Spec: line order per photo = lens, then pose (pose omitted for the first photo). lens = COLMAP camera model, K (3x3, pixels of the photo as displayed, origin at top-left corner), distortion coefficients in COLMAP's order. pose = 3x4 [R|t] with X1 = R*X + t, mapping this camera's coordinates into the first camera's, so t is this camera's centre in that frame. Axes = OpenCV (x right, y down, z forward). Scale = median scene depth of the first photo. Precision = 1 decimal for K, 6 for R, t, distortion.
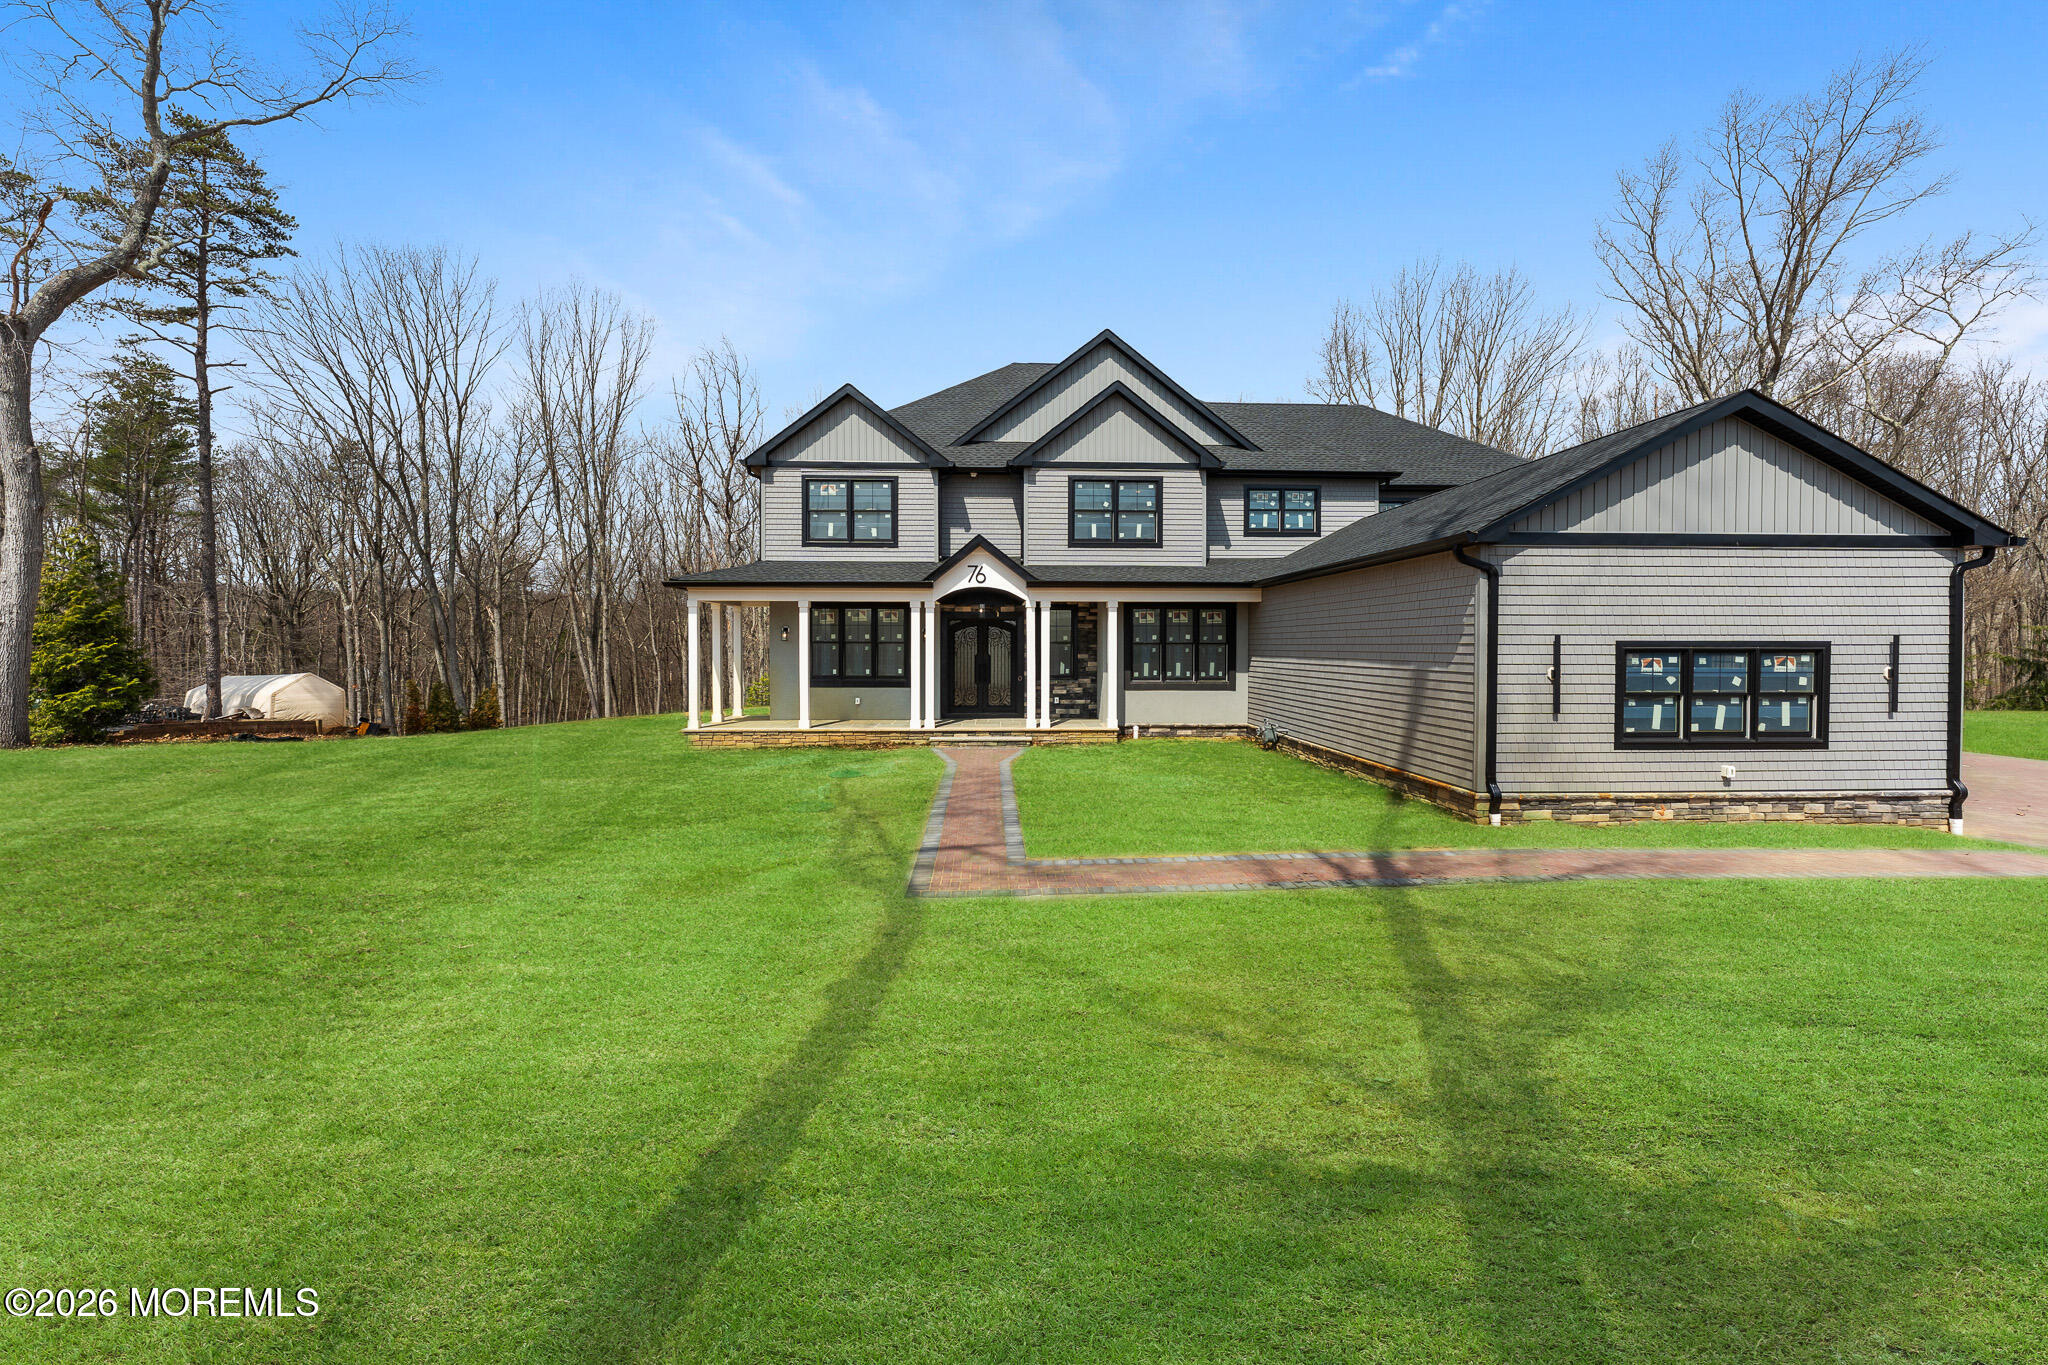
lens RADIAL K [[827.8, 0, 1029.4], [0, 827.8, 659.9], [0, 0, 1]] dist [0.000391, -0.000359]
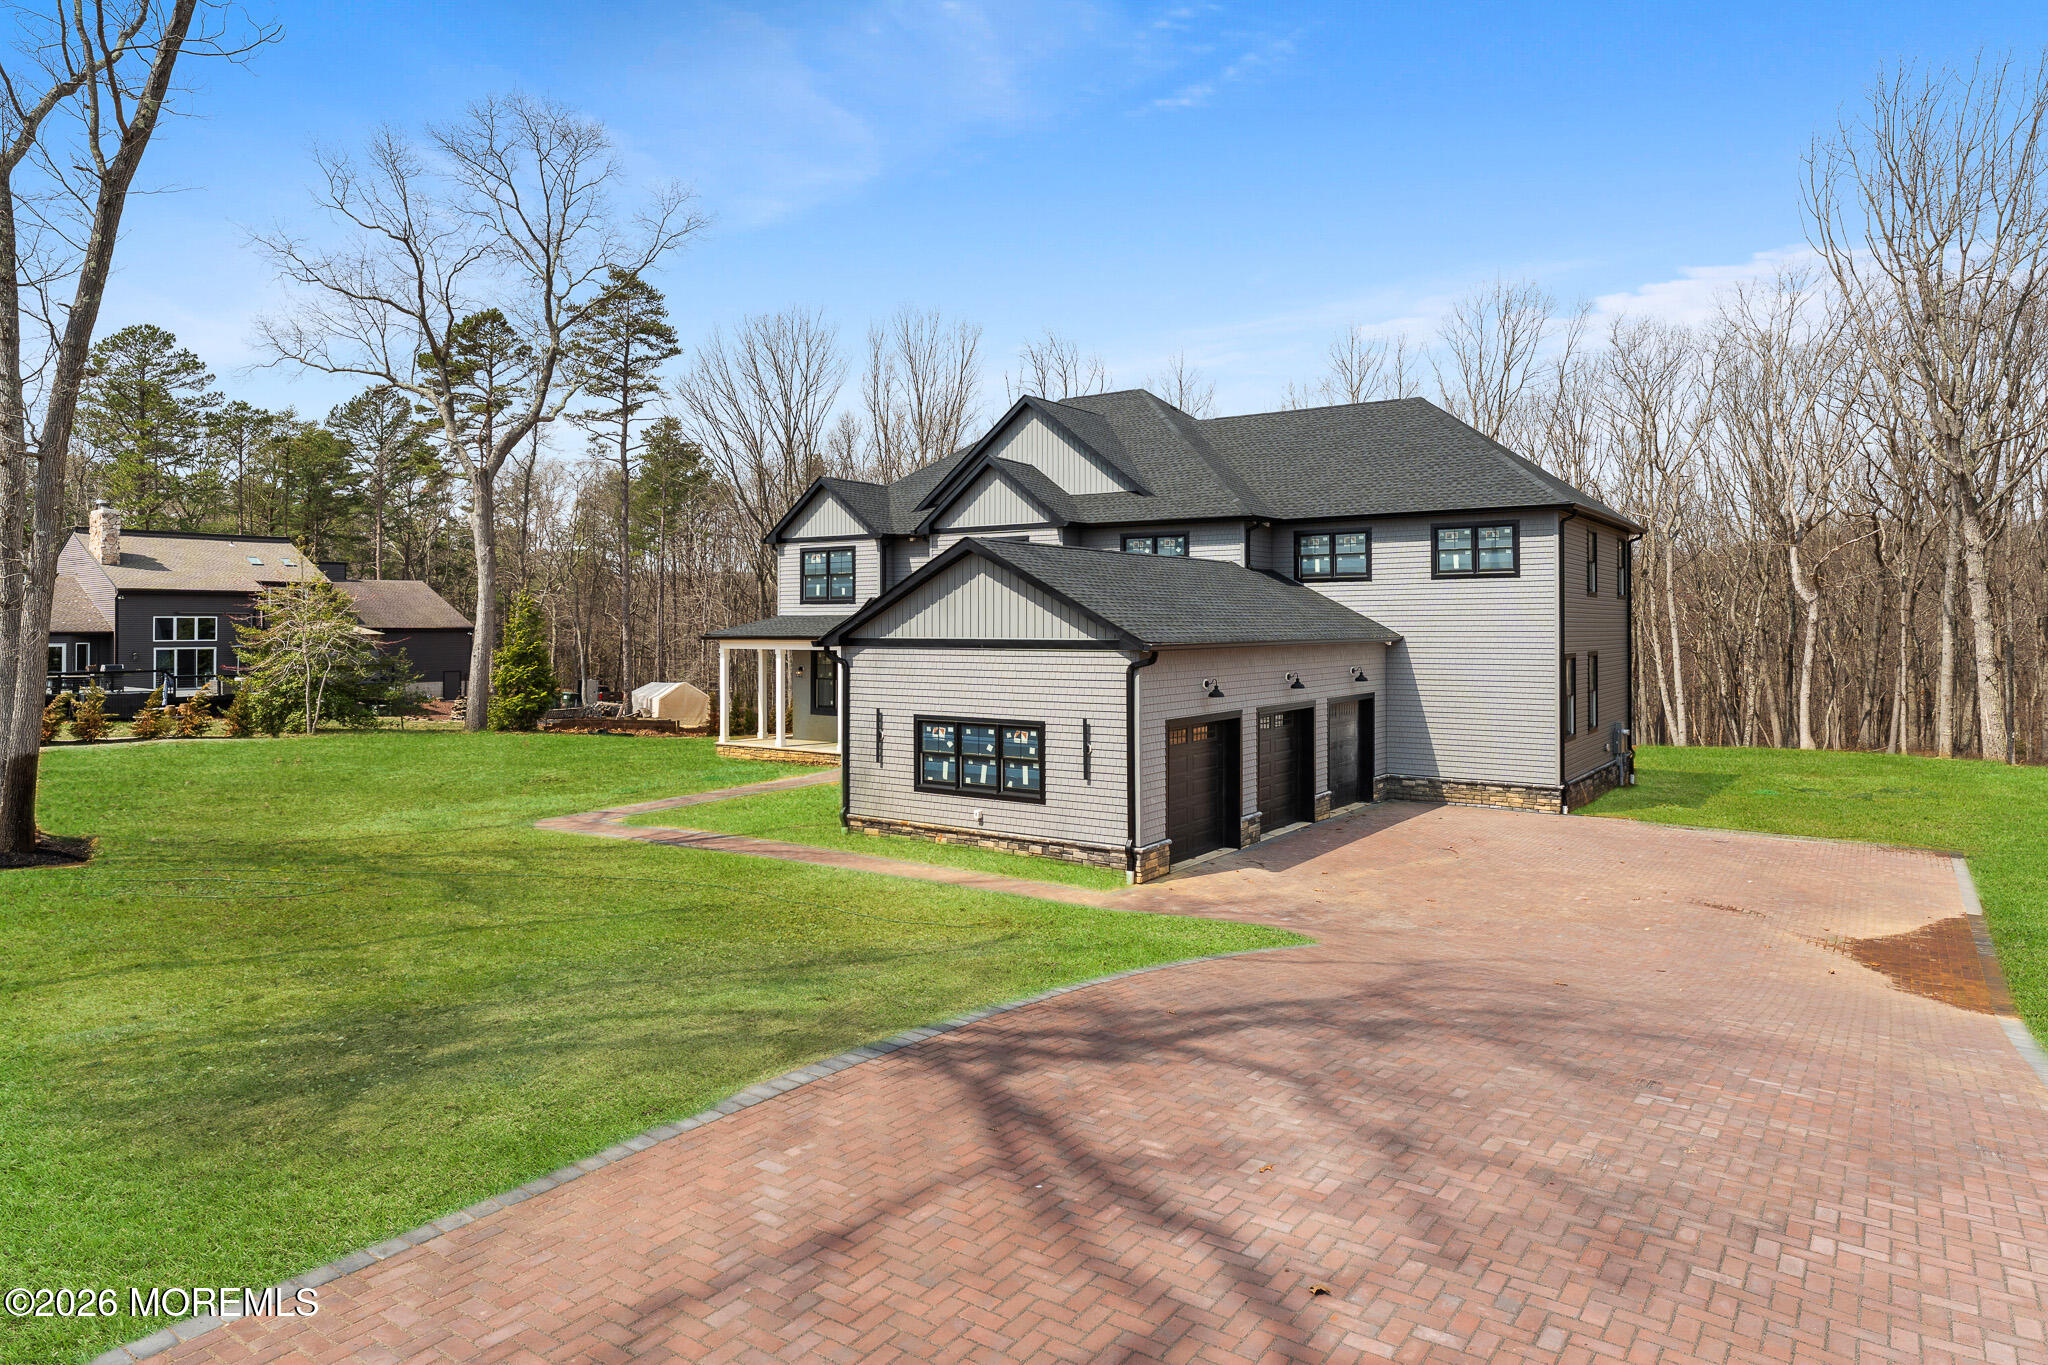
lens RADIAL K [[1219.0, 0, 1024.5], [0, 1219.0, 626.6], [0, 0, 1]] dist [-0.000571, 0.000047]
pose [[0.798686, -0.001438, -0.601746, 1.199765], [-0.009669, 0.999837, -0.015223, -0.081124], [0.601670, 0.017976, 0.798543, -0.313154]]
